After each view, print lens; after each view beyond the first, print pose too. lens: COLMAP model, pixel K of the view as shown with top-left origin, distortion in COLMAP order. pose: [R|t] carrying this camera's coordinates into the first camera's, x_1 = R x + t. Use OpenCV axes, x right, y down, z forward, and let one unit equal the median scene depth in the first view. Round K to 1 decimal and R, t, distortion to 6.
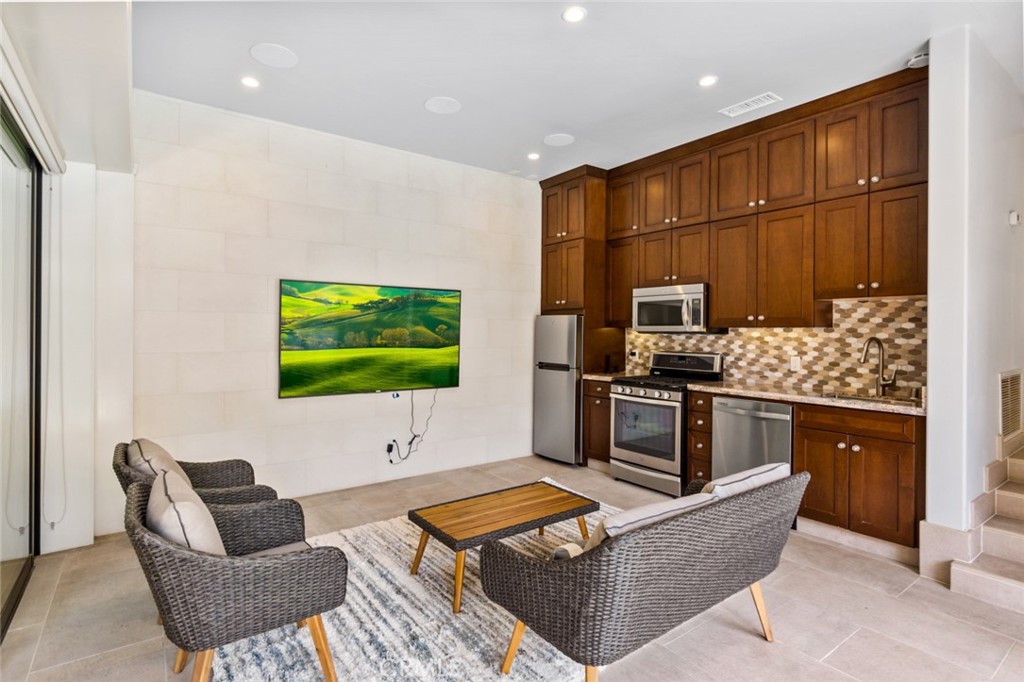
lens RADIAL K [[514.0, 0, 515.5], [0, 514.0, 333.6], [0, 0, 1]] dist [-0.000488, 0.001912]
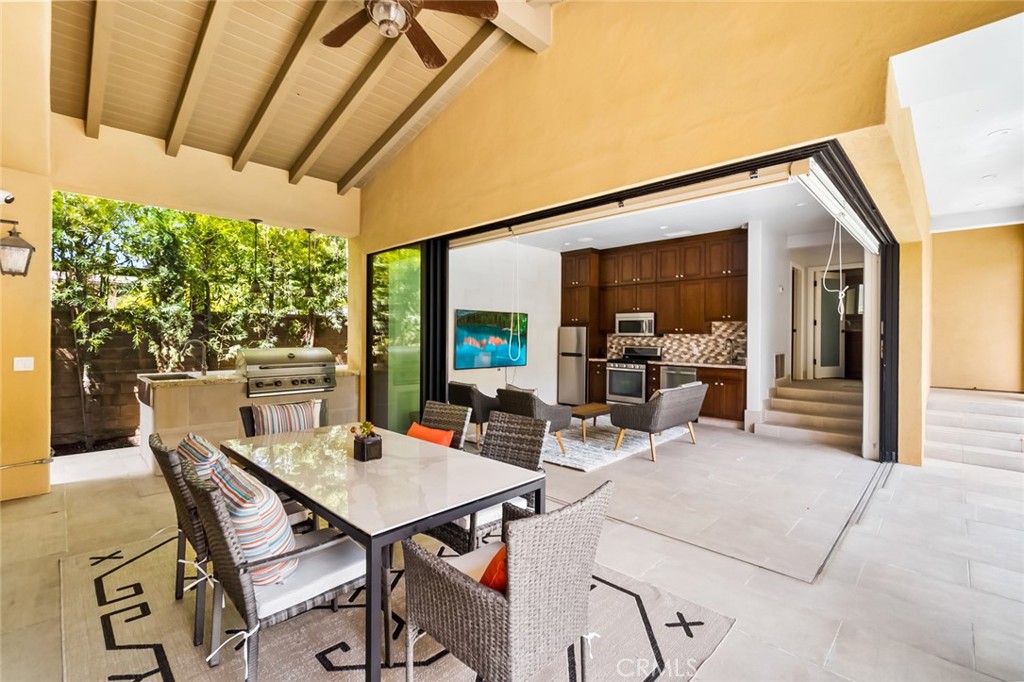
lens RADIAL K [[457.8, 0, 510.5], [0, 457.8, 338.9], [0, 0, 1]] dist [0.000785, -0.001114]
pose [[0.987156, -0.002079, 0.159747, -0.508453], [0.000985, 0.999976, 0.006924, -0.005078], [-0.159758, -0.006678, 0.987134, -0.741794]]
